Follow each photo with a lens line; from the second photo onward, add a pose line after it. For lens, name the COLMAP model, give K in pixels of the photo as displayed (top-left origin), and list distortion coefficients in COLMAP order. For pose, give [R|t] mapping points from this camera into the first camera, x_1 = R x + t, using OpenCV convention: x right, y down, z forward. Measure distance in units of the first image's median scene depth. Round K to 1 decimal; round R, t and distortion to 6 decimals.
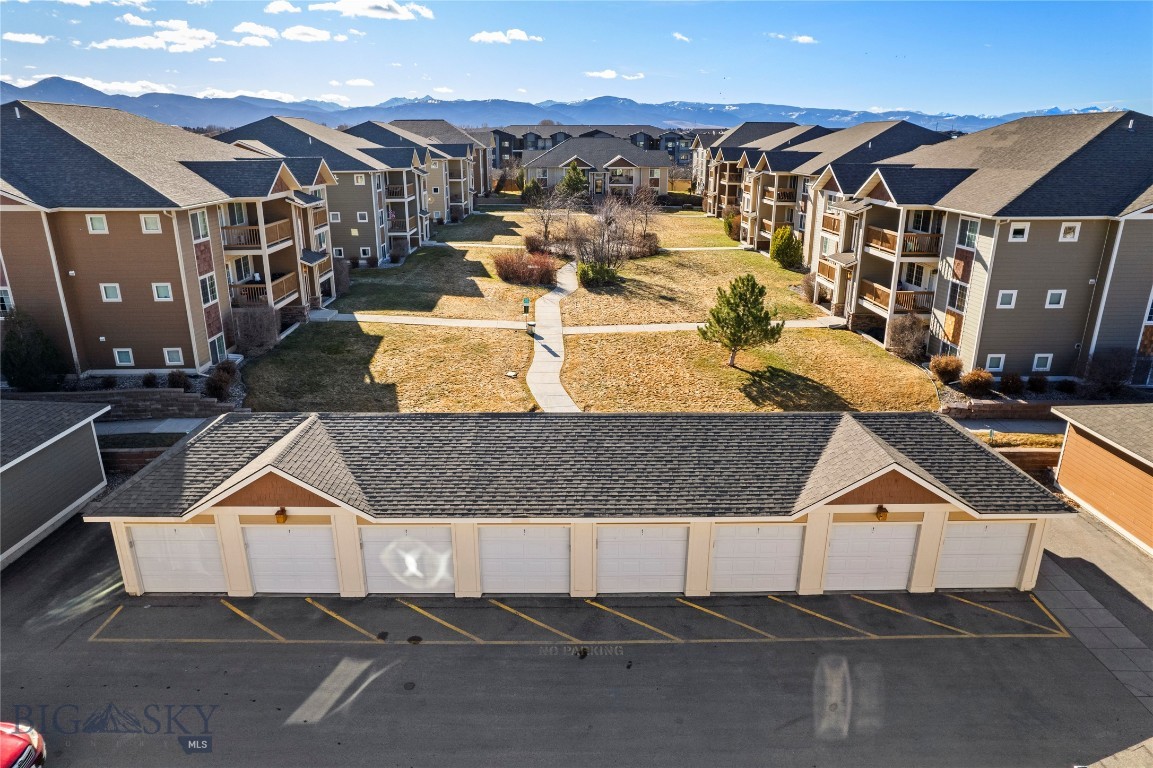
lens RADIAL K [[741.4, 0, 577.0], [0, 741.4, 386.2], [0, 0, 1]] dist [-0.078878, 0.069013]
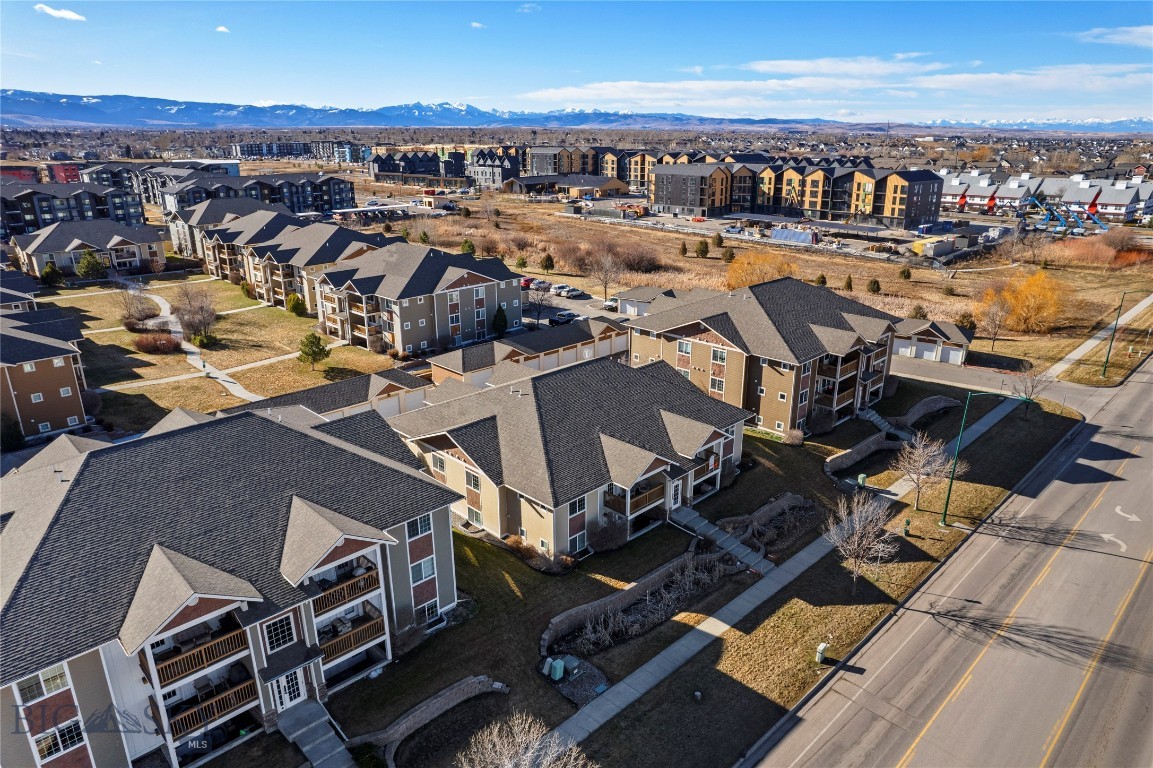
lens RADIAL K [[741.4, 0, 583.4], [0, 741.4, 385.8], [0, 0, 1]] dist [-0.078878, 0.069013]
pose [[0.724735, -0.227007, 0.650559, -0.725649], [0.221275, 0.970837, 0.092261, -0.004562], [-0.652531, 0.077088, 0.753831, -1.389857]]
